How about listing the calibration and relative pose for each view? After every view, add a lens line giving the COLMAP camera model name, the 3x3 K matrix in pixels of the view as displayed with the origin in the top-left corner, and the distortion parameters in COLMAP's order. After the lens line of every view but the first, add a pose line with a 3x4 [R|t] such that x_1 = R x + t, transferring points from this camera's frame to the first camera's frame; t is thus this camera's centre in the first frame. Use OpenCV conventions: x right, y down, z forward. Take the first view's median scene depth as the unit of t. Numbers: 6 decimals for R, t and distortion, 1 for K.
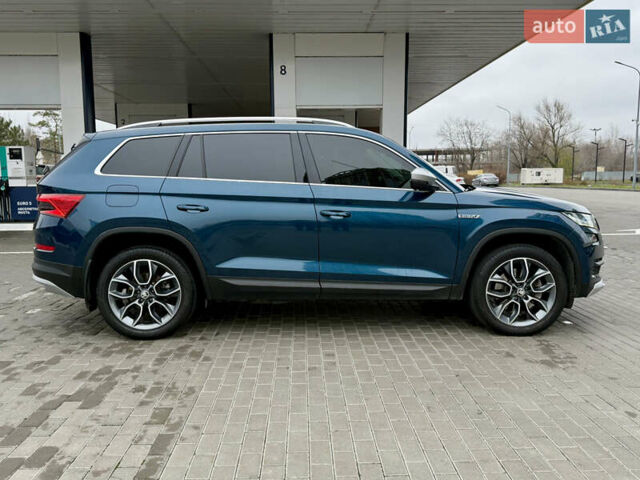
lens RADIAL K [[536.7, 0, 320.0], [0, 536.7, 240.0], [0, 0, 1]] dist [0.036292, -0.007181]
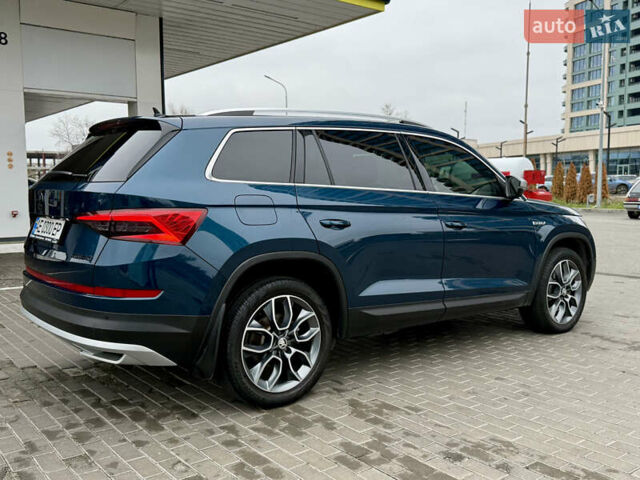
lens RADIAL K [[603.9, 0, 320.0], [0, 603.9, 240.0], [0, 0, 1]] dist [0.045834, -0.016020]
pose [[0.806214, -0.045287, 0.589889, -0.773825], [0.061883, 0.998052, -0.007955, -0.029896], [-0.588379, 0.042918, 0.807445, 0.308516]]
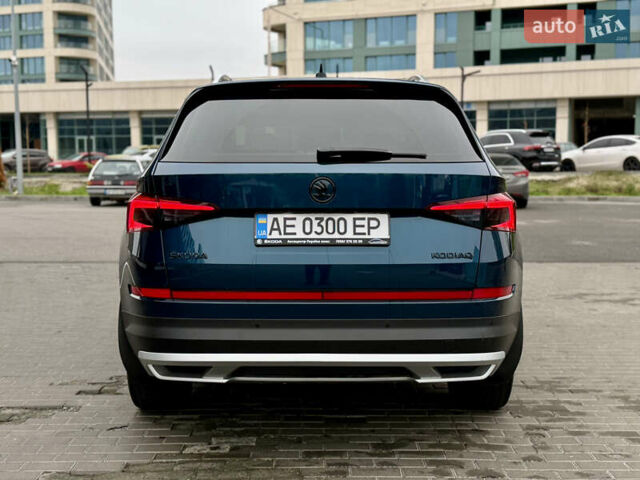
lens RADIAL K [[832.5, 0, 311.7], [0, 832.5, 240.0], [0, 0, 1]] dist [0.114577, -0.046216]
pose [[0.045331, -0.079839, 0.995776, -1.401623], [0.110639, 0.991070, 0.074425, -0.126067], [-0.992826, 0.106798, 0.053759, 1.181313]]
